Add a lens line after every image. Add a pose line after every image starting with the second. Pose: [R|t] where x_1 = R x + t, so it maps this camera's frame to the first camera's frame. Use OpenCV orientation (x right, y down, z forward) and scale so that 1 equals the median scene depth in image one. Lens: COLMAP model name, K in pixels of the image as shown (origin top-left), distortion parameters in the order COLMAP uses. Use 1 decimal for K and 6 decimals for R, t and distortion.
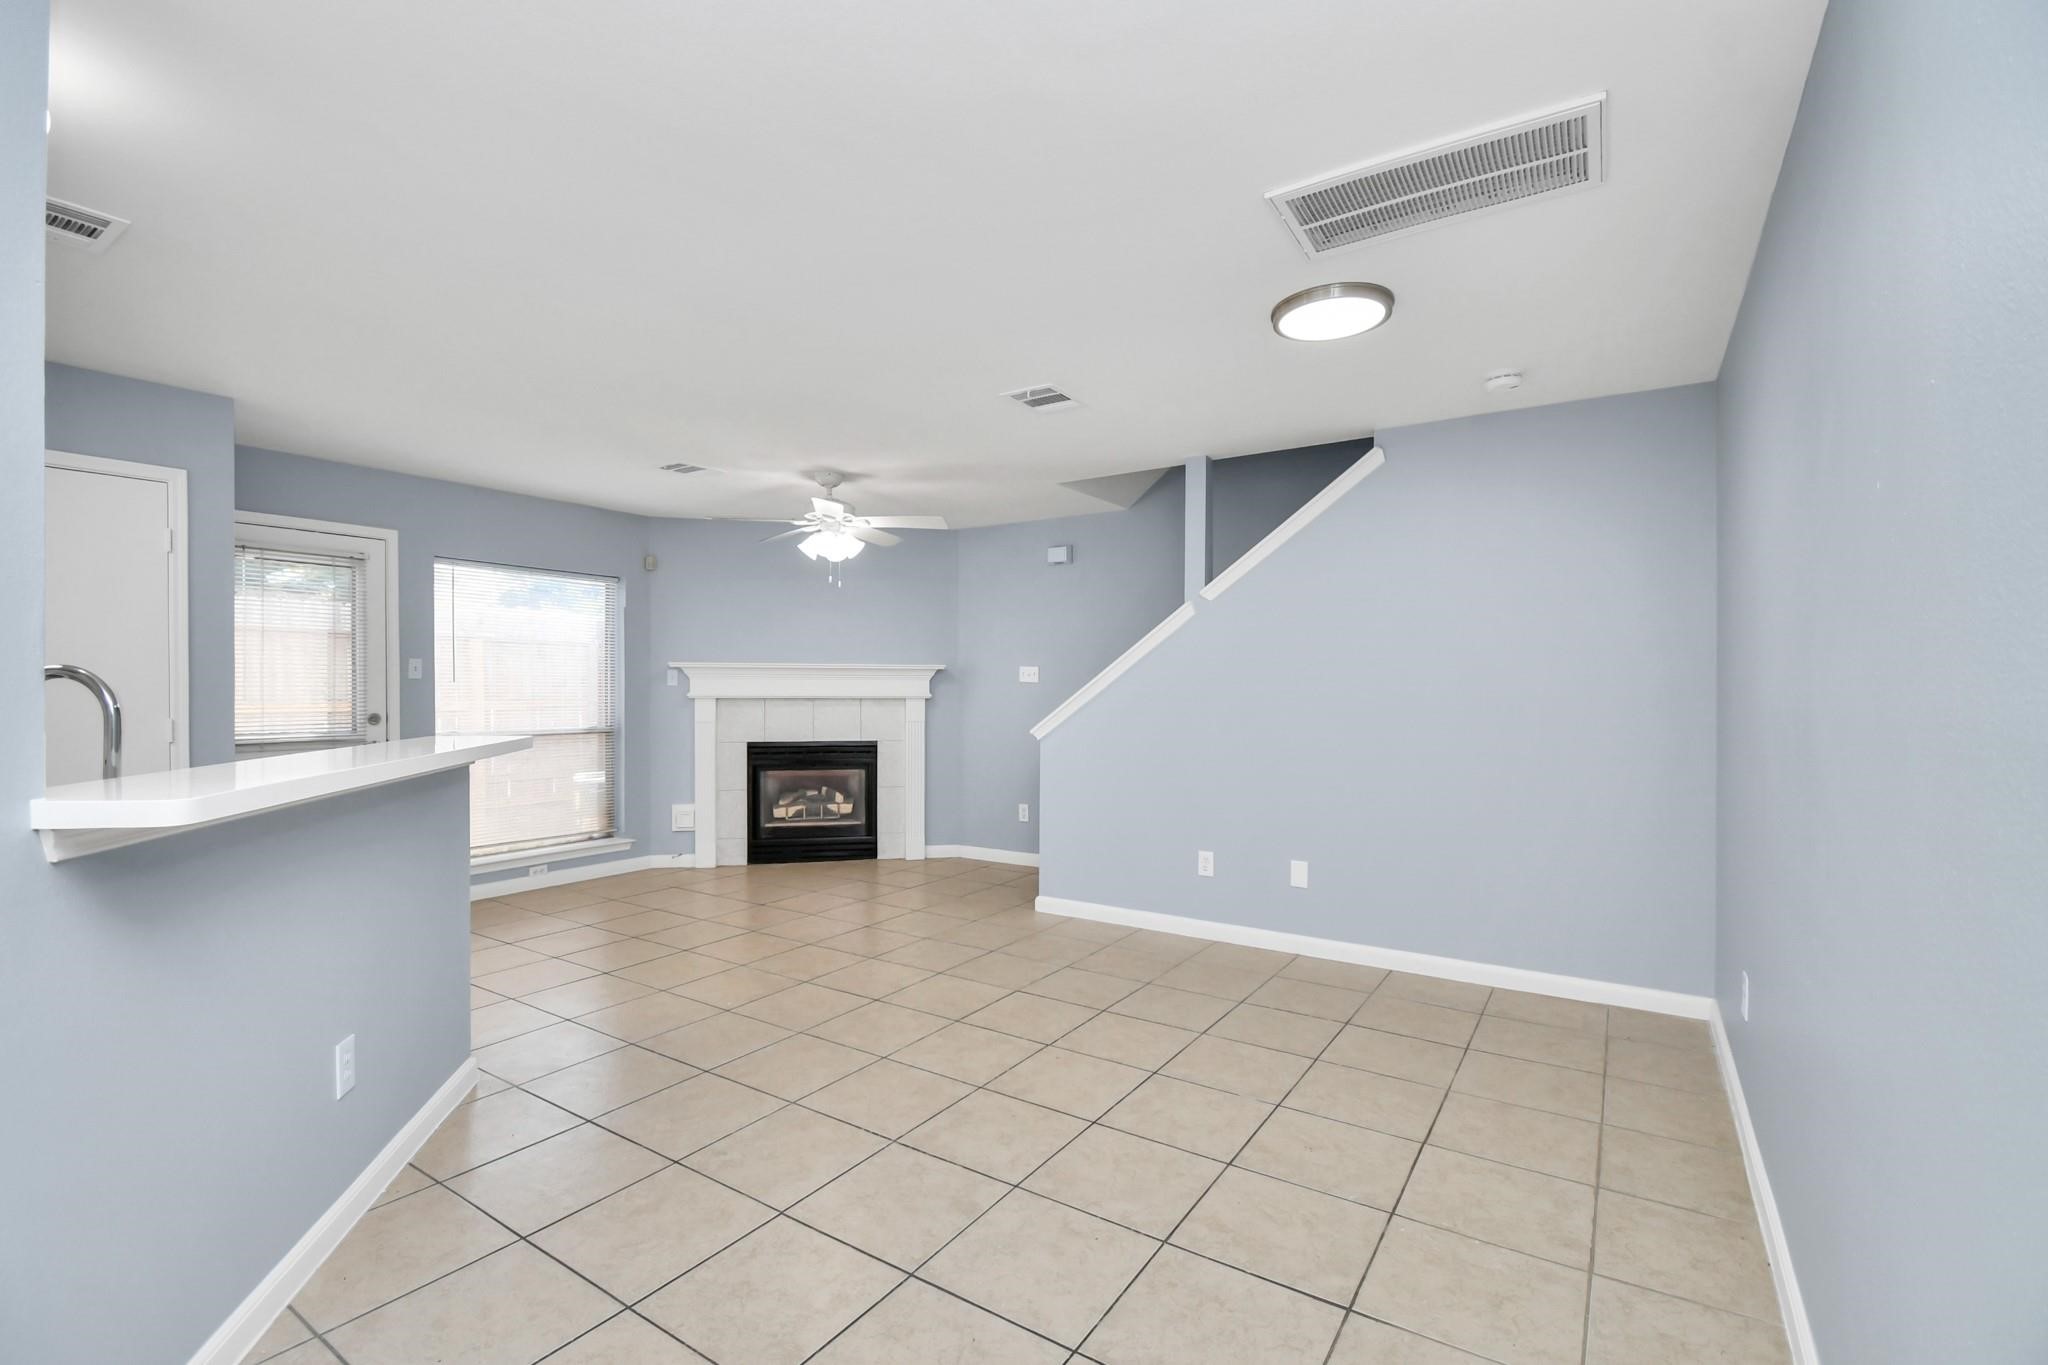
lens RADIAL K [[911.5, 0, 1001.9], [0, 911.5, 686.3], [0, 0, 1]] dist [0.028065, -0.030803]
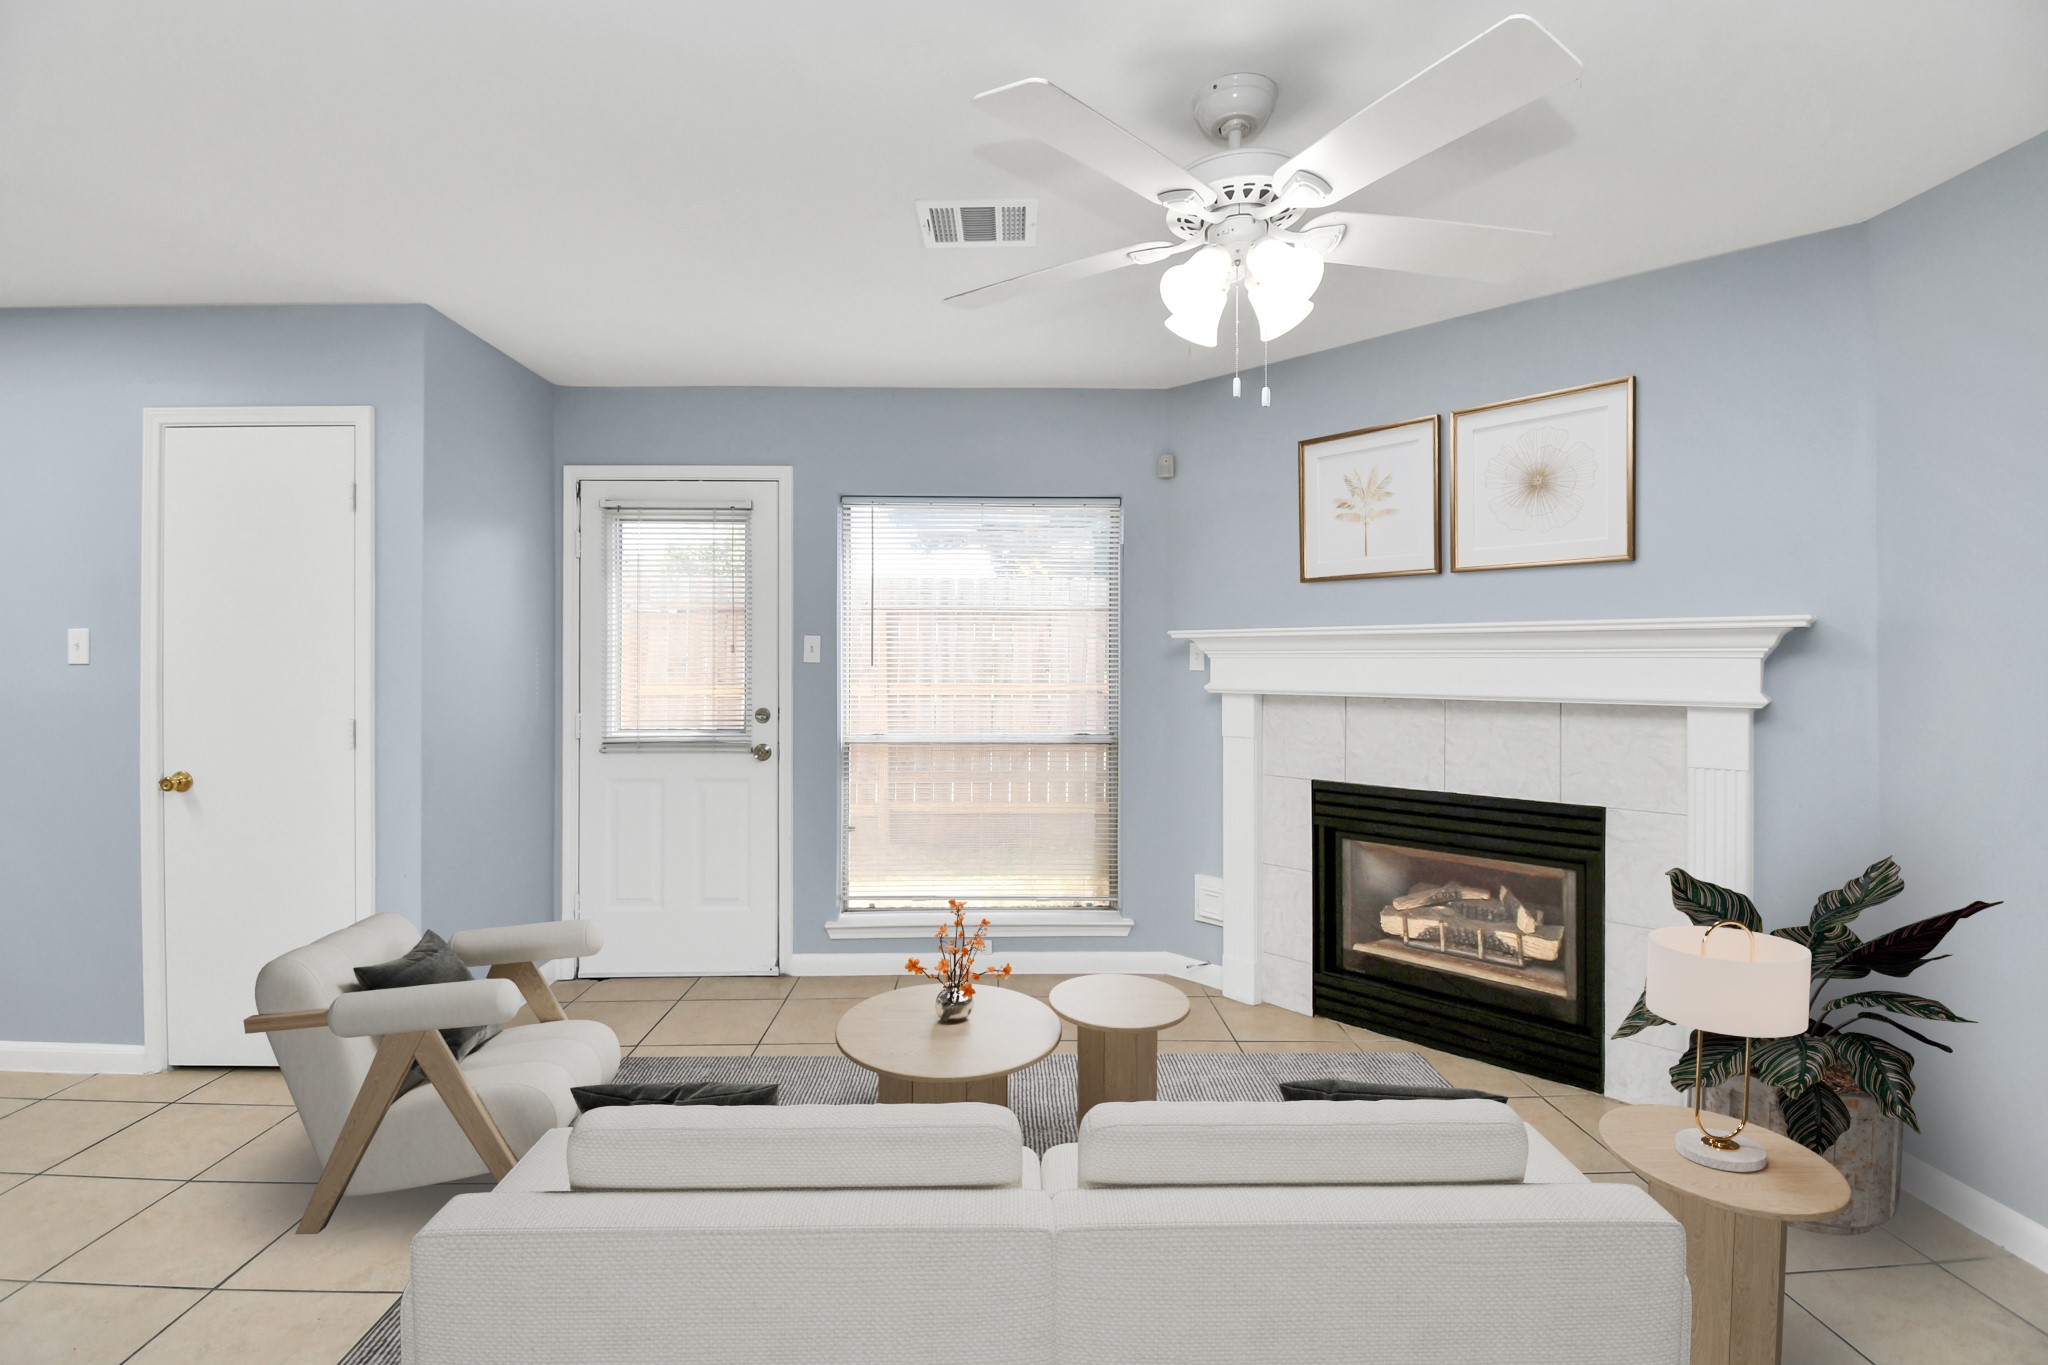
lens RADIAL K [[906.3, 0, 1006.6], [0, 906.3, 661.2], [0, 0, 1]] dist [-0.010486, -0.000510]
pose [[0.577671, -0.003404, -0.816263, 0.041249], [0.003134, 0.999993, -0.001952, -0.006042], [0.816264, -0.001431, 0.577678, 0.579329]]
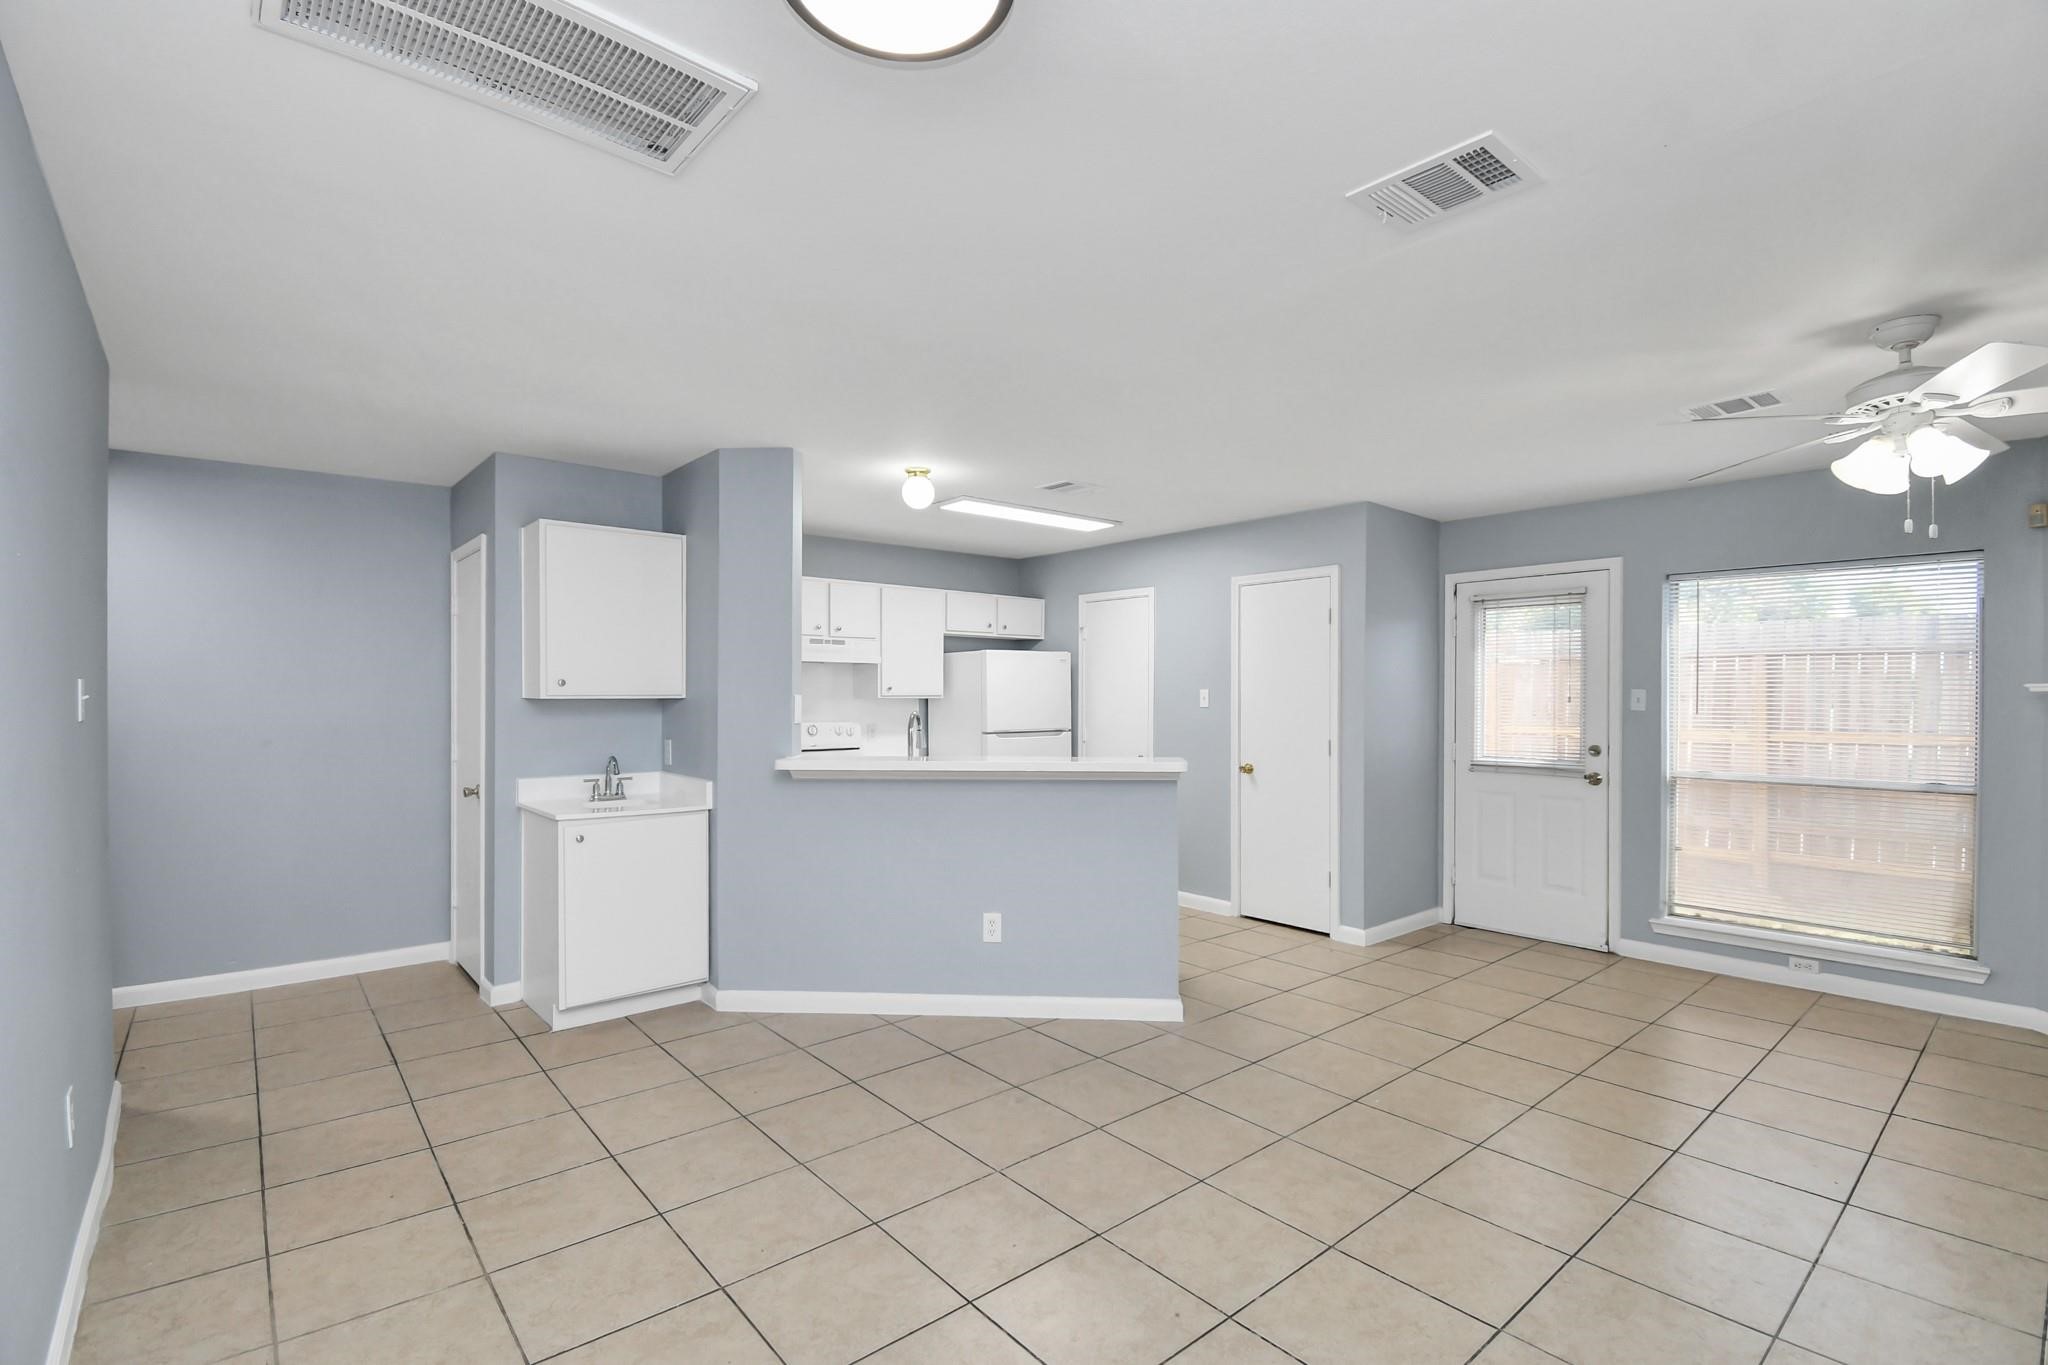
lens RADIAL K [[917.5, 0, 1024.8], [0, 917.5, 696.3], [0, 0, 1]] dist [0.002050, -0.015536]
pose [[-0.263741, -0.005209, -0.964580, 0.353042], [-0.004225, 0.999982, -0.004245, -0.013359], [0.964584, 0.002956, -0.263758, 0.527014]]
